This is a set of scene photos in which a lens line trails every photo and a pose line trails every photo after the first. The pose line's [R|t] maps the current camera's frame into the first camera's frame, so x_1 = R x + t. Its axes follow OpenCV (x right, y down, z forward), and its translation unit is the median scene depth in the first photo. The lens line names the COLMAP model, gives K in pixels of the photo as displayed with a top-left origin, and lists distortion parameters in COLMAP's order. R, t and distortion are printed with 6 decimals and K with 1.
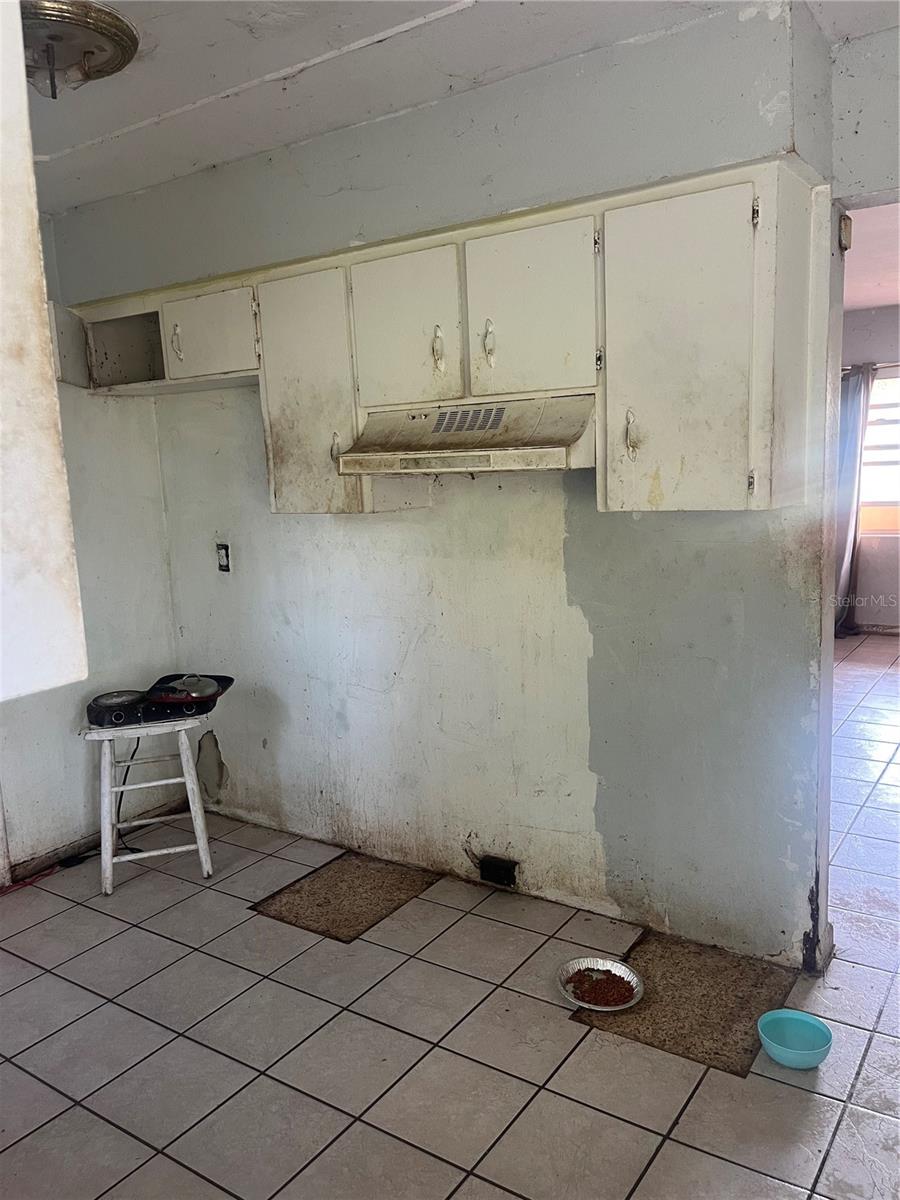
lens RADIAL K [[899.5, 0, 450.0], [0, 899.5, 600.0], [0, 0, 1]] dist [0.091573, -0.127901]
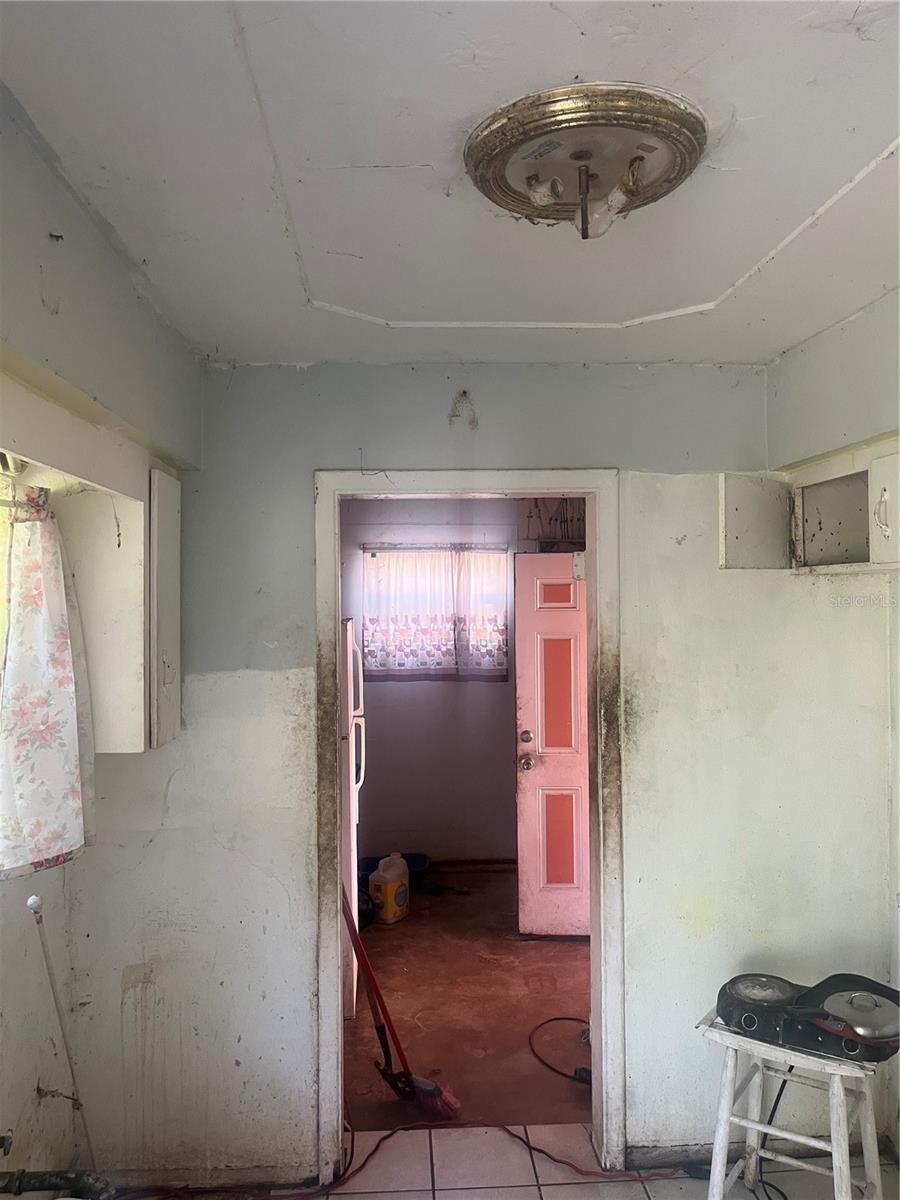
lens RADIAL K [[899.5, 0, 450.0], [0, 899.5, 600.0], [0, 0, 1]] dist [0.091573, -0.127901]
pose [[0.602939, 0.042582, -0.796650, 0.056700], [-0.139462, 0.988824, -0.052697, -0.129607], [0.785503, 0.142875, 0.602139, 0.317858]]
